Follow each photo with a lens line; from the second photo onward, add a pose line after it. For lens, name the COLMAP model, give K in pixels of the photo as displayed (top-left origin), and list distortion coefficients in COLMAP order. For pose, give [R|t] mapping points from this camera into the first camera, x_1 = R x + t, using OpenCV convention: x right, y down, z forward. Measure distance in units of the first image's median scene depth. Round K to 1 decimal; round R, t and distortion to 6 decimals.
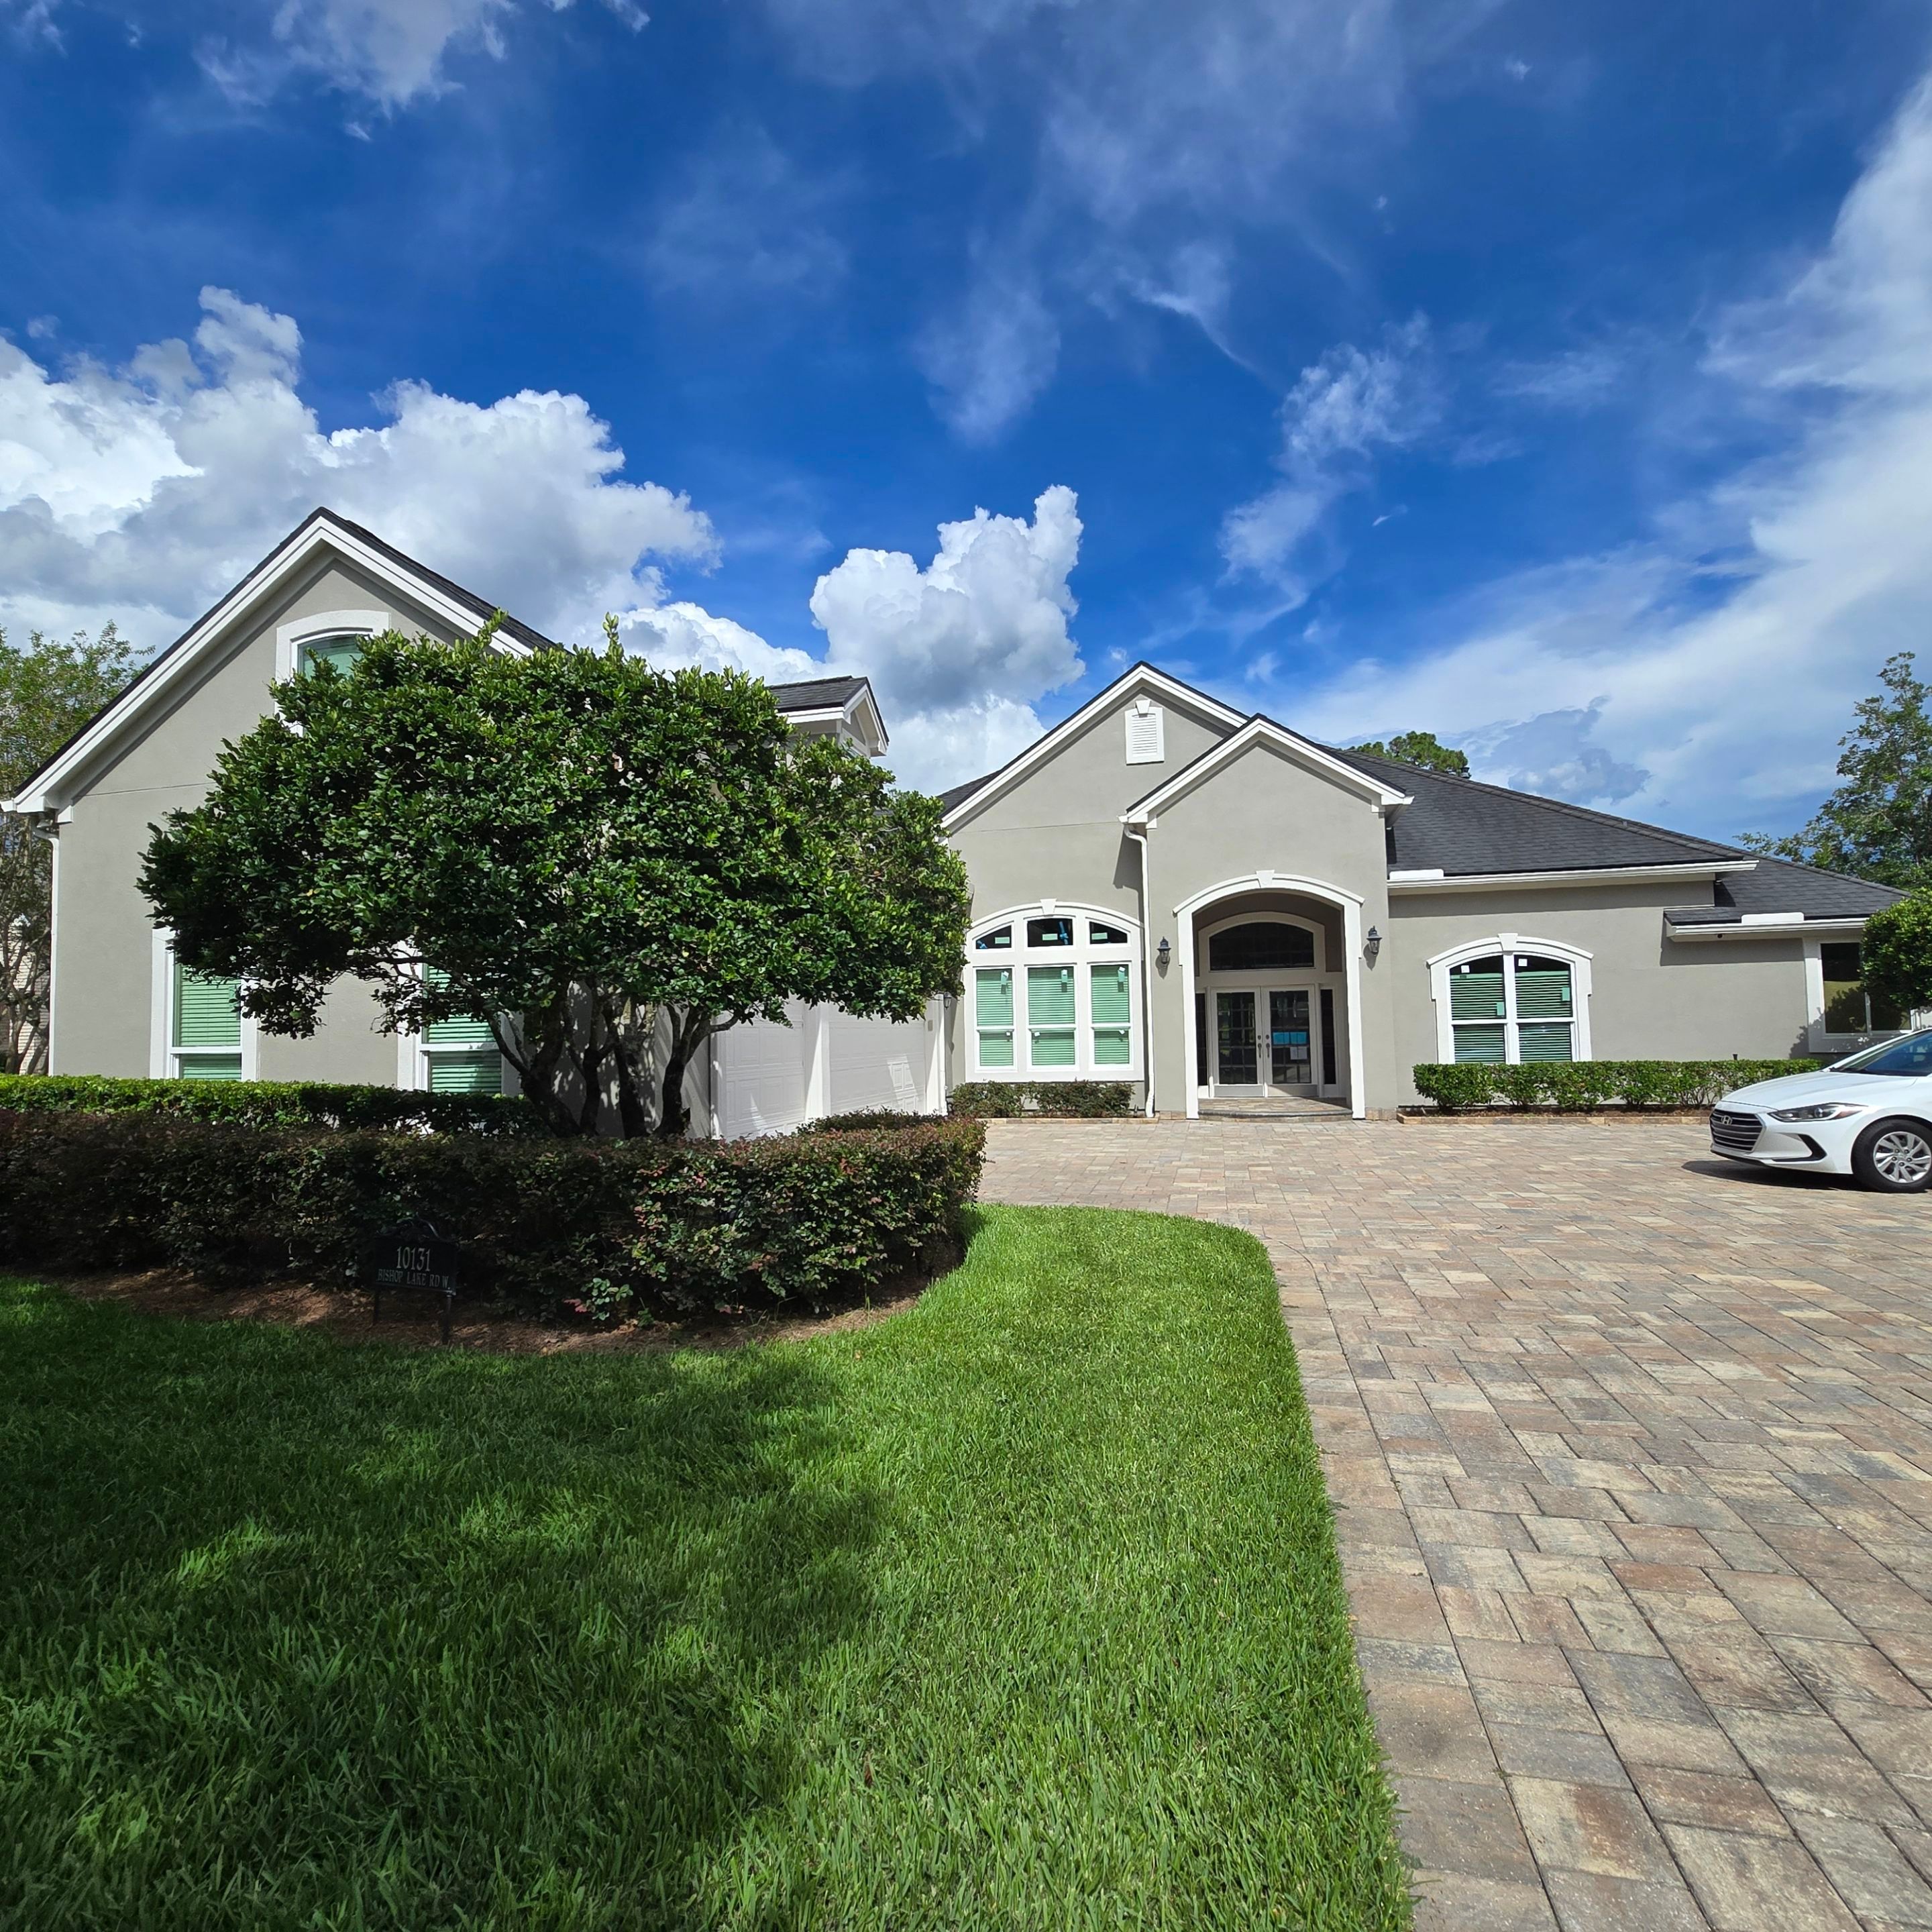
lens RADIAL K [[1045.8, 0, 961.2], [0, 1045.8, 990.5], [0, 0, 1]] dist [-0.000679, -0.000131]
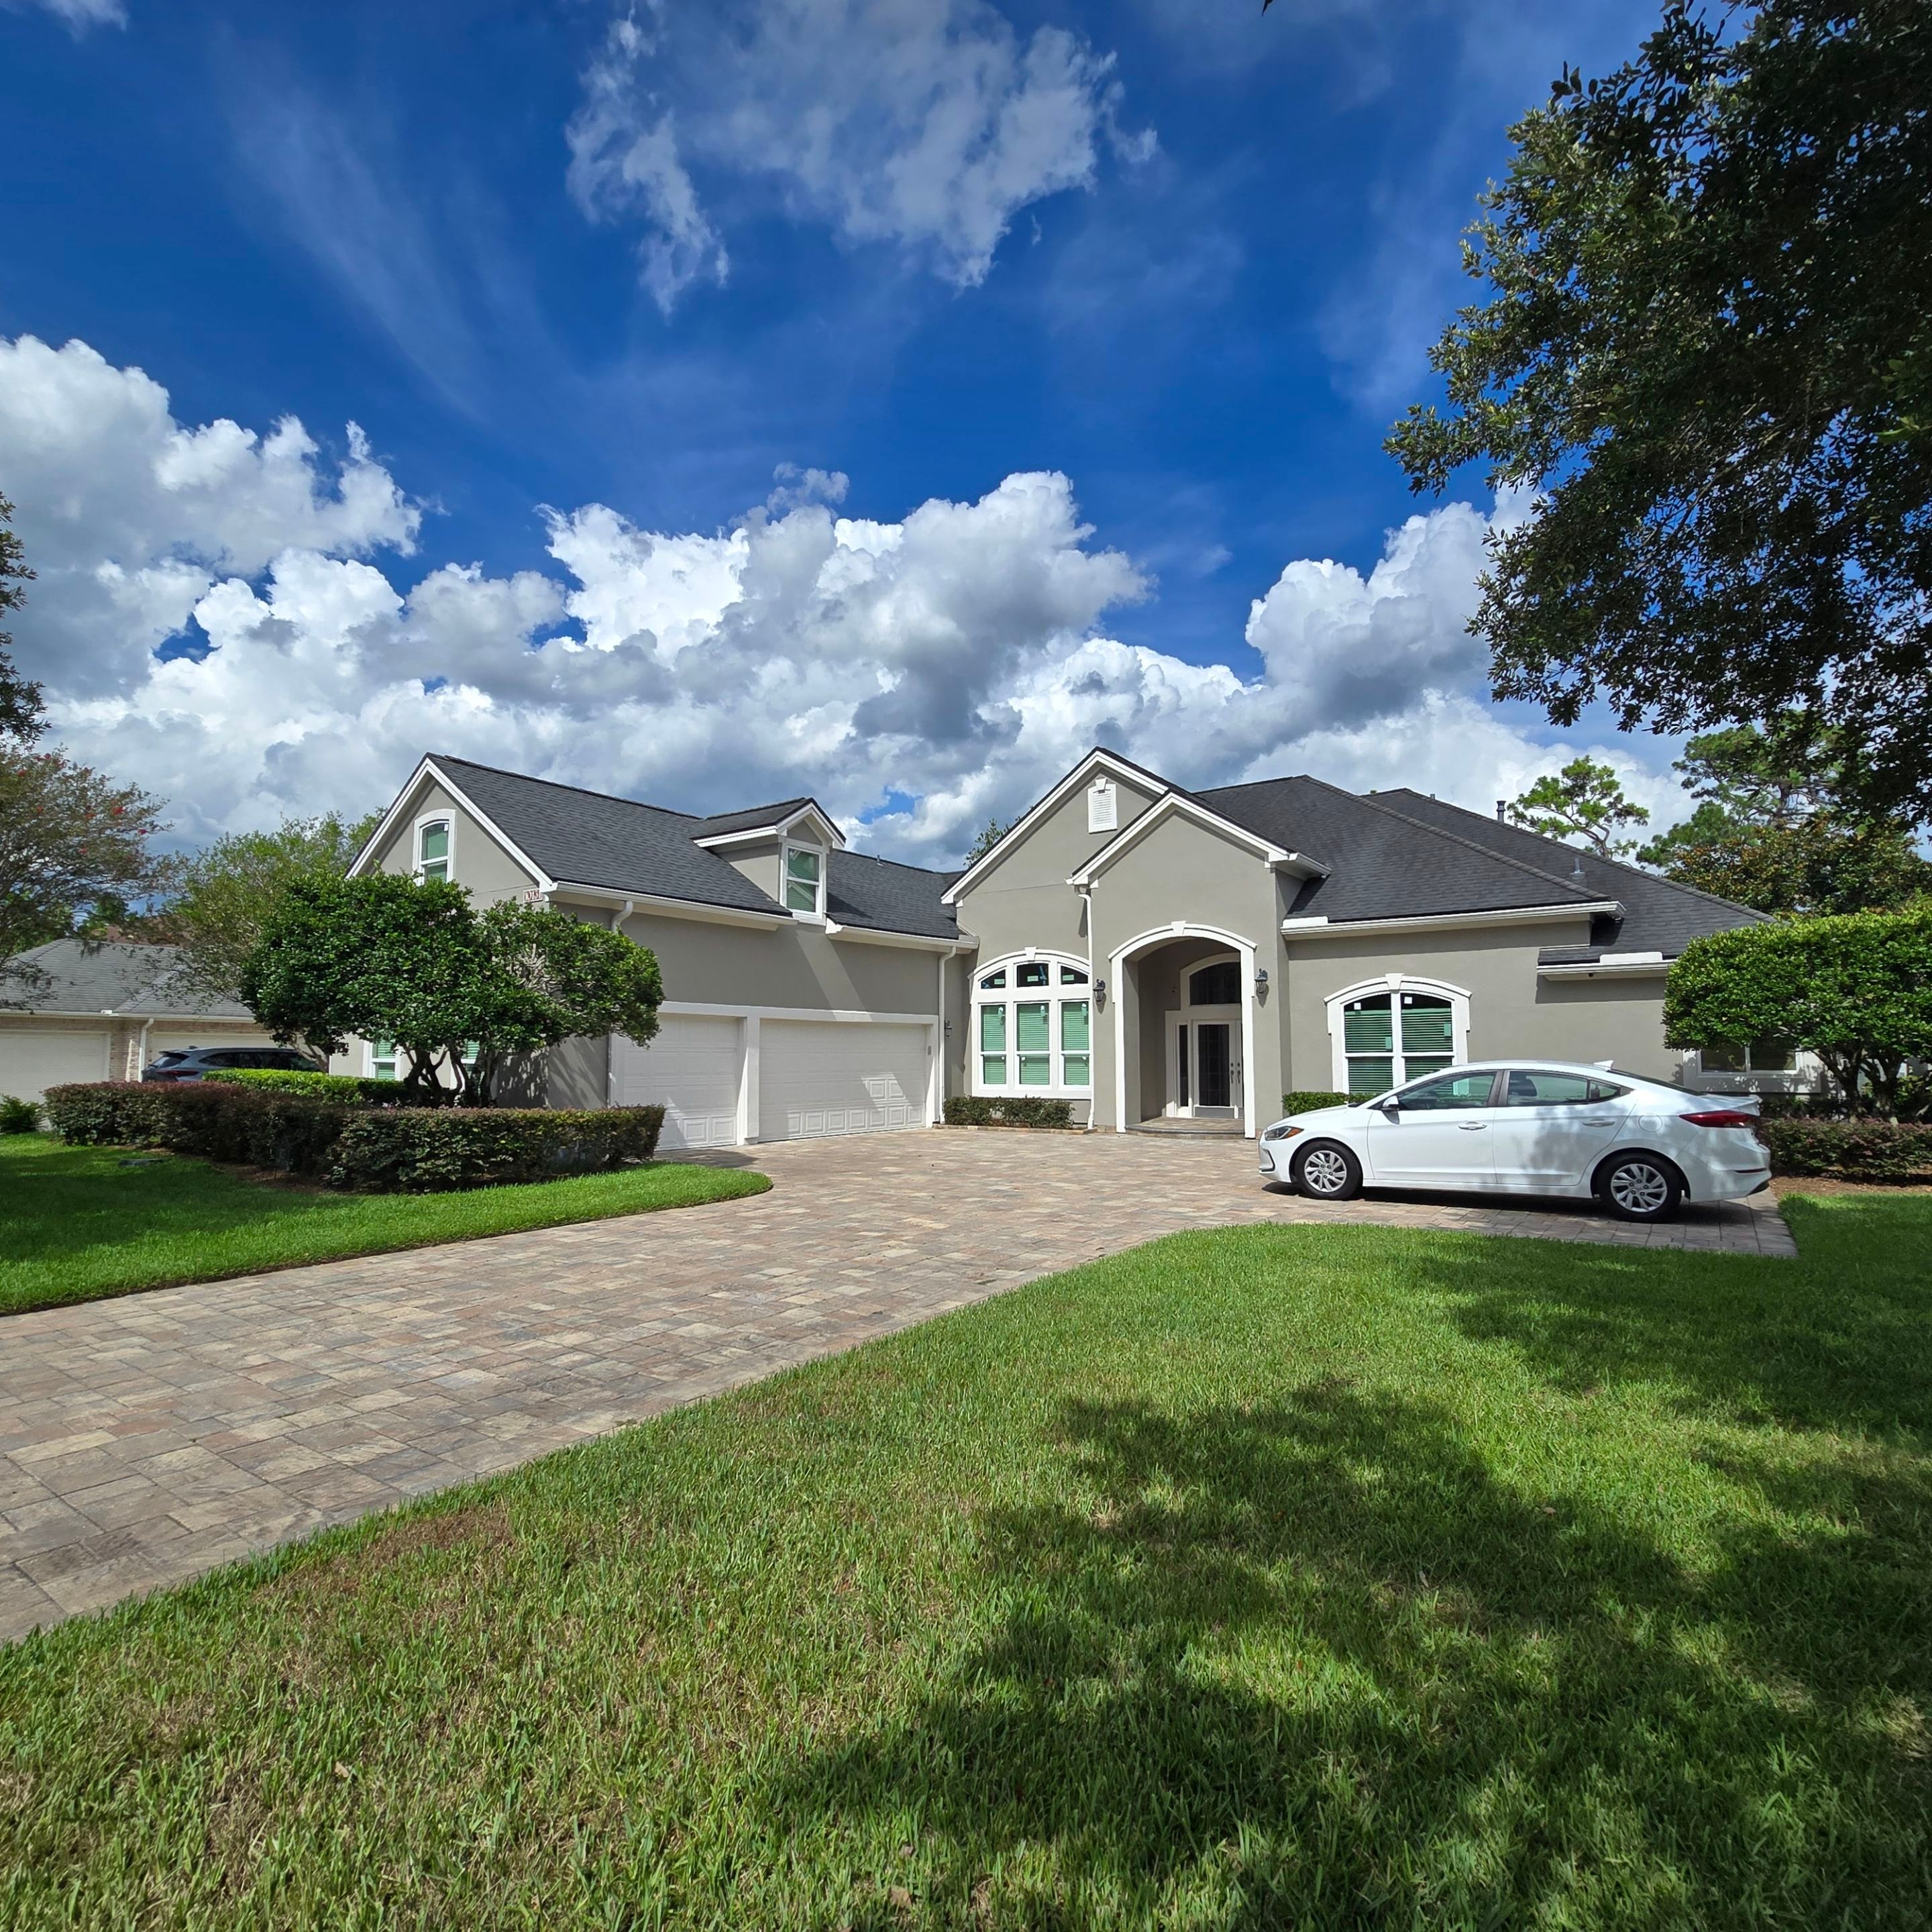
lens RADIAL K [[1045.8, 0, 961.2], [0, 1045.8, 990.5], [0, 0, 1]] dist [-0.000679, -0.000131]
pose [[0.929971, -0.007190, -0.367561, 0.490901], [0.001039, 0.999856, -0.016927, -0.018595], [0.367630, 0.015360, 0.929845, -0.169132]]
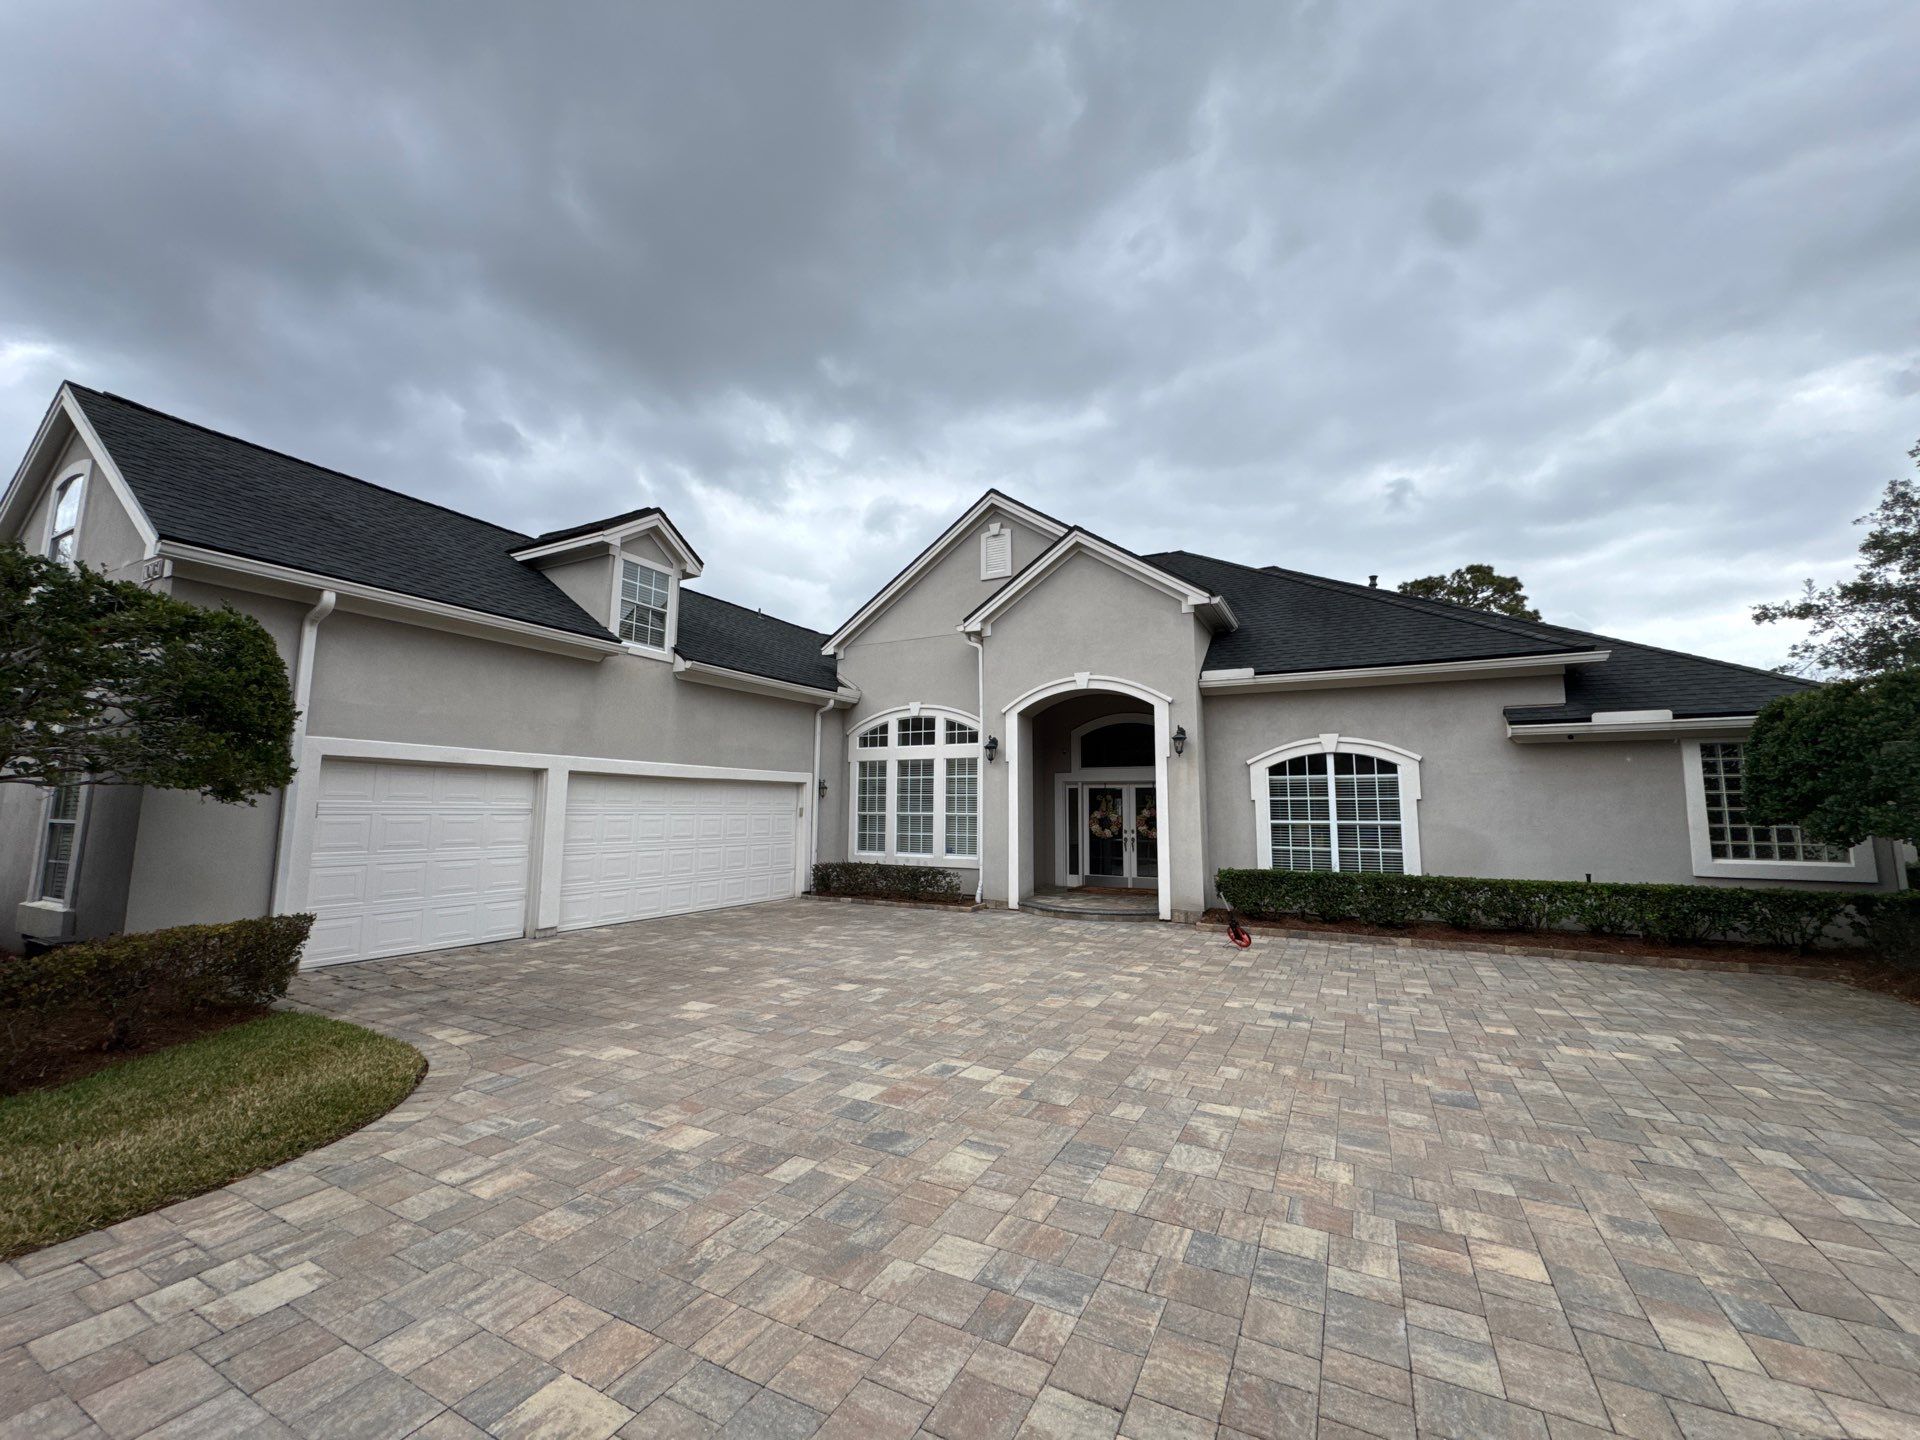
lens RADIAL K [[761.2, 0, 960.0], [0, 761.2, 720.0], [0, 0, 1]] dist [-0.002149, -0.000290]
pose [[0.970124, -0.000560, -0.242611, 0.355537], [-0.017607, 0.997198, -0.072709, -0.009957], [0.241972, 0.074808, 0.967395, 0.238346]]
